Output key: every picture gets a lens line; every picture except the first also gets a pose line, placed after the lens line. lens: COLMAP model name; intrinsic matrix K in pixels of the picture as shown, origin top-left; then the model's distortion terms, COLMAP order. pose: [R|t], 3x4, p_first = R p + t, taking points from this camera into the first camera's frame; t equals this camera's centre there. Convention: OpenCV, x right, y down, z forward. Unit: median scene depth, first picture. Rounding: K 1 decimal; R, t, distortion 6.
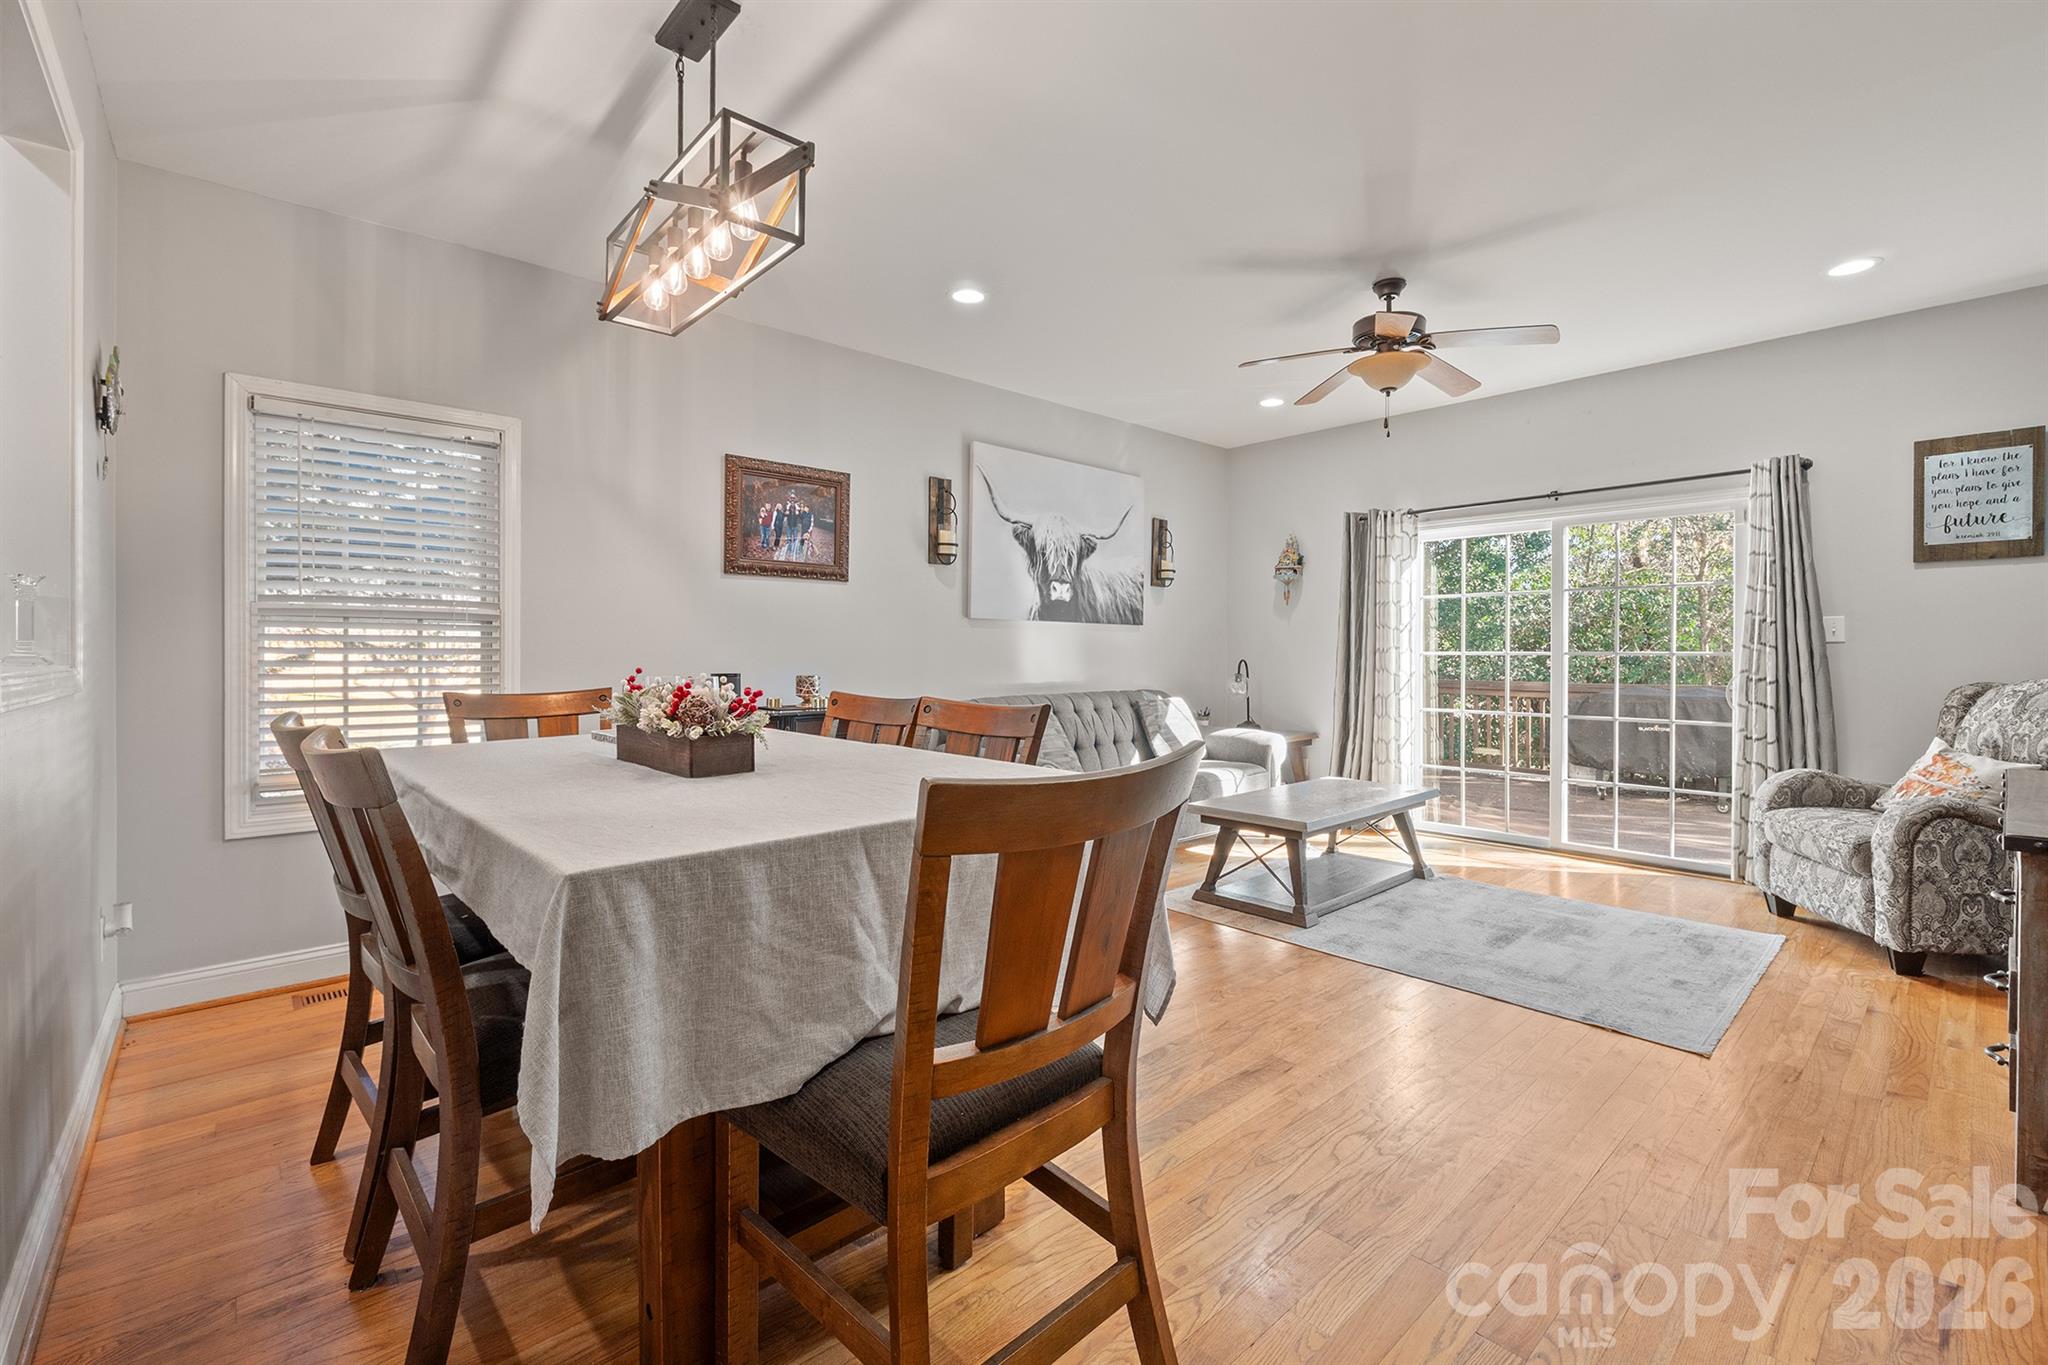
lens RADIAL K [[864.3, 0, 1038.7], [0, 864.3, 657.4], [0, 0, 1]] dist [-0.008713, -0.000692]
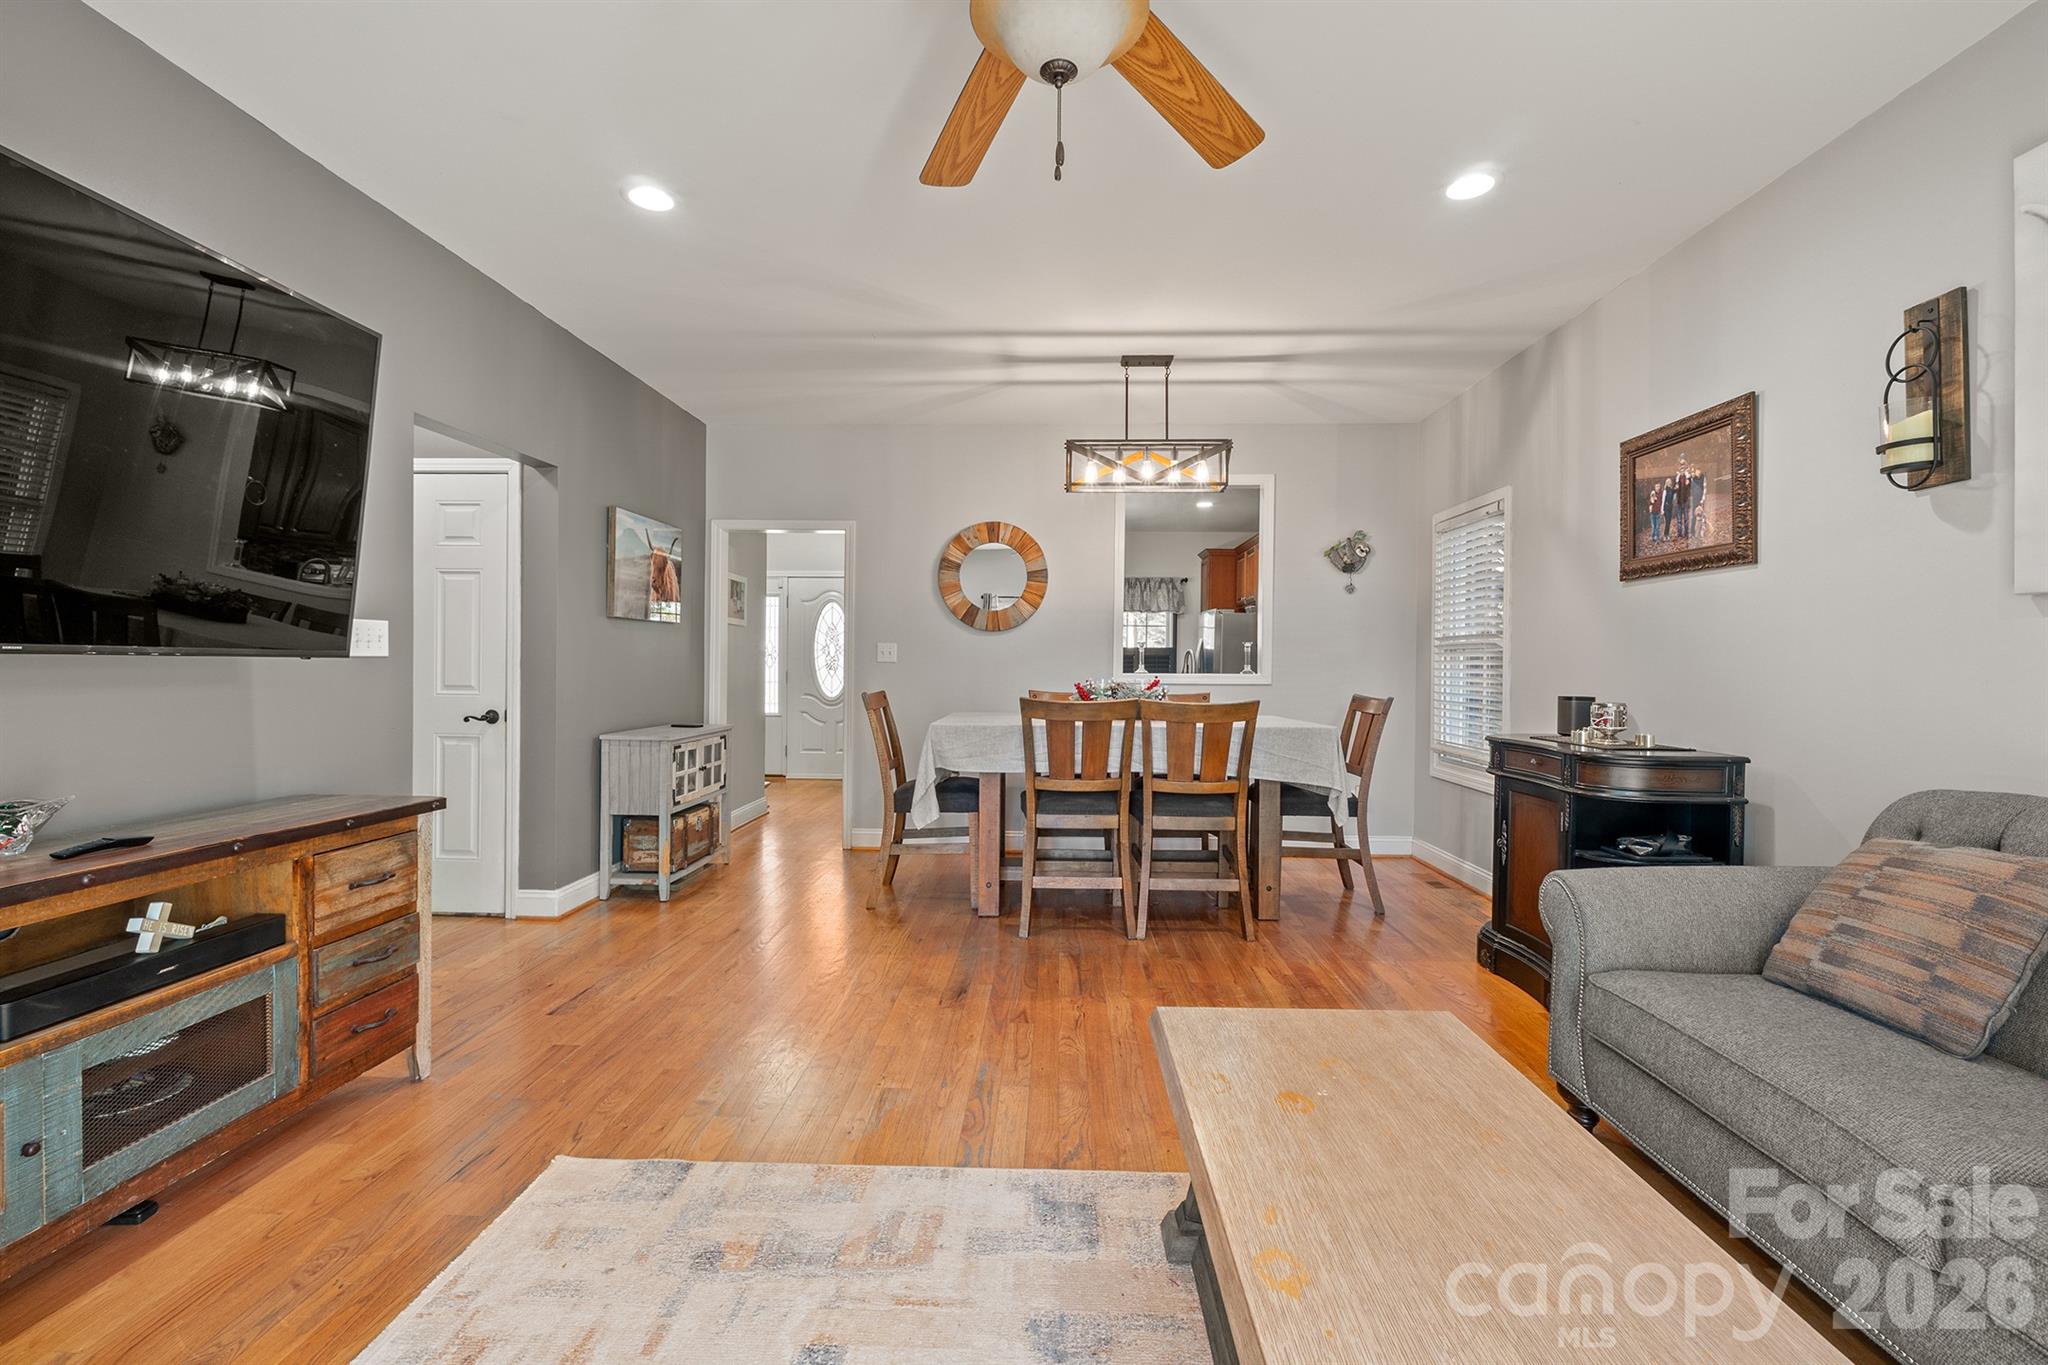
lens RADIAL K [[864.3, 0, 1035.7], [0, 864.3, 670.6], [0, 0, 1]] dist [-0.008713, -0.000692]
pose [[-0.695866, -0.003226, -0.718164, 0.644491], [-0.013162, 0.999879, 0.008262, -0.008295], [0.718051, 0.015201, -0.695825, 1.155303]]
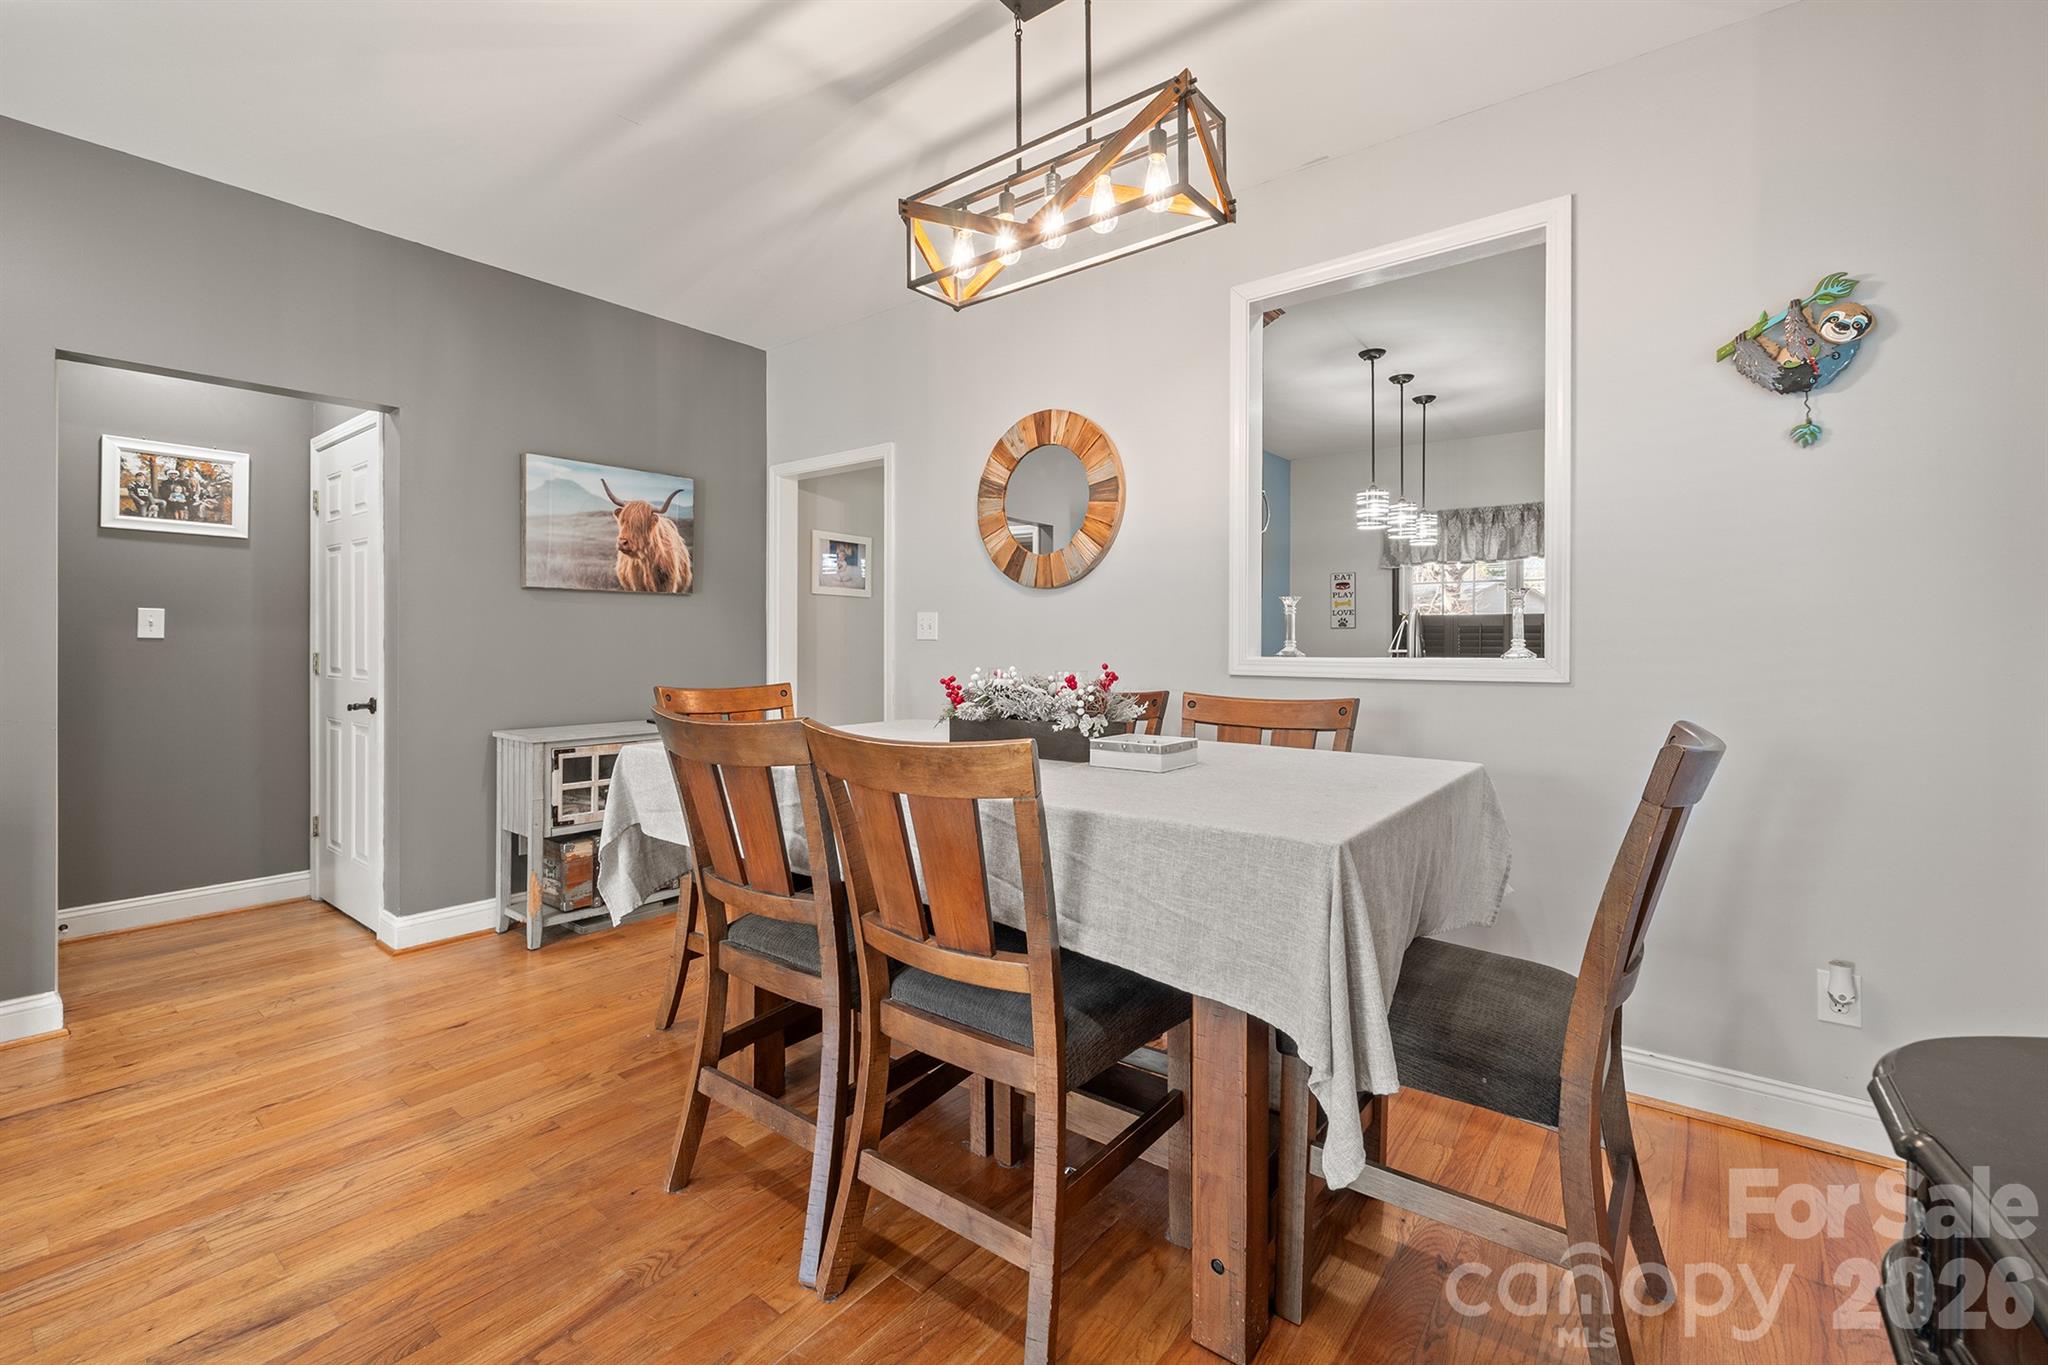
lens RADIAL K [[864.3, 0, 1045.9], [0, 864.3, 647.6], [0, 0, 1]] dist [-0.008713, -0.000692]
pose [[-0.985419, -0.001495, -0.170136, -0.123579], [-0.003724, 0.999911, 0.012782, -0.010947], [0.170102, 0.013230, -0.985338, 0.993394]]
